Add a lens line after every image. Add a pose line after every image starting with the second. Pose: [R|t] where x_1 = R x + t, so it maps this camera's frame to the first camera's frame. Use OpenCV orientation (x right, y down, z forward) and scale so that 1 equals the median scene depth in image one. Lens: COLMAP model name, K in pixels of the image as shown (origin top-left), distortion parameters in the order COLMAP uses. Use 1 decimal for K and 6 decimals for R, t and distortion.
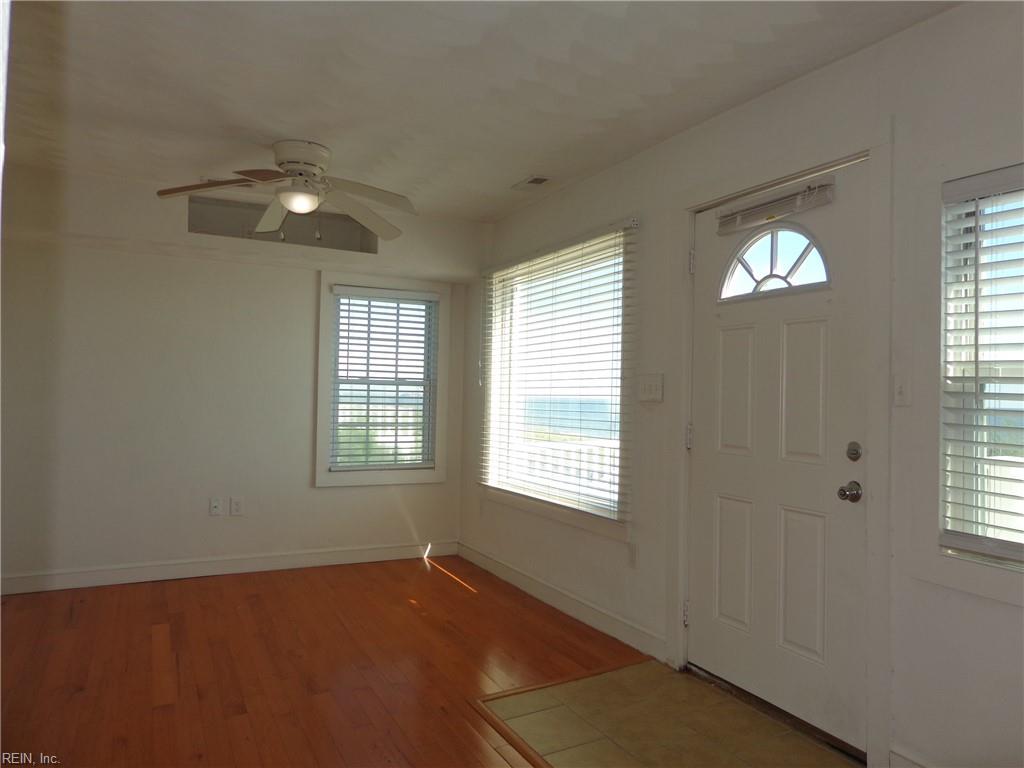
lens RADIAL K [[718.7, 0, 513.4], [0, 718.7, 382.1], [0, 0, 1]] dist [-0.005399, 0.004539]
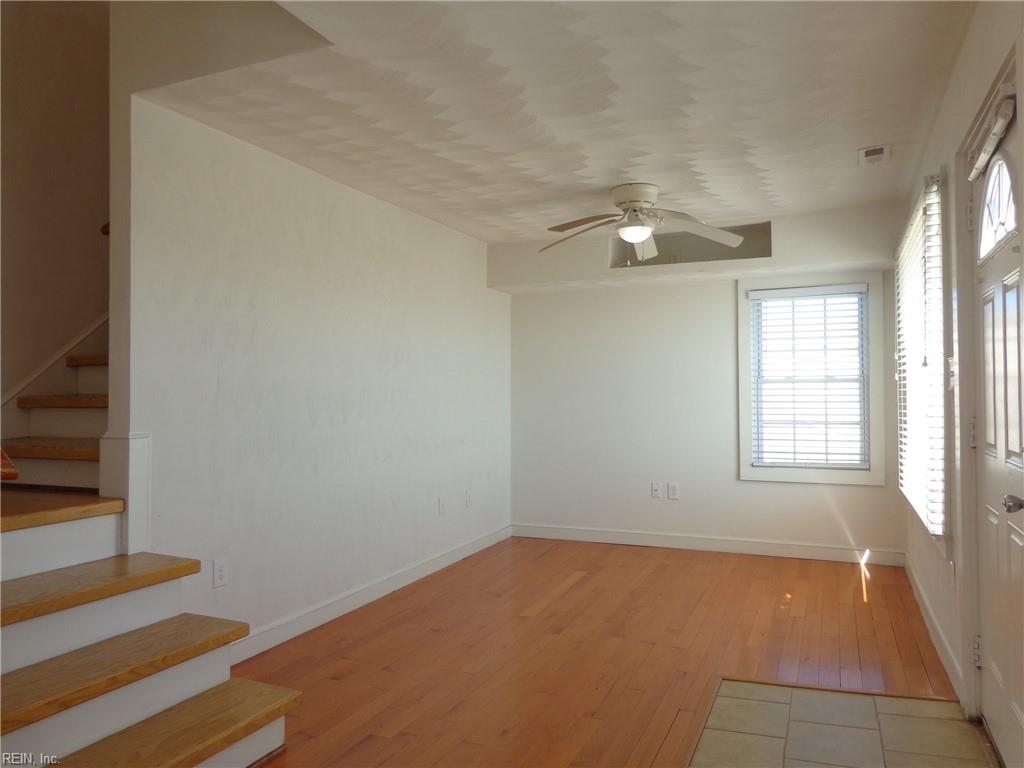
lens RADIAL K [[718.7, 0, 531.5], [0, 718.7, 391.2], [0, 0, 1]] dist [-0.005399, 0.004539]
pose [[0.640319, -0.030149, -0.767517, 0.354329], [0.032961, 0.999387, -0.011759, 0.014878], [0.767401, -0.017769, 0.640921, 0.067263]]
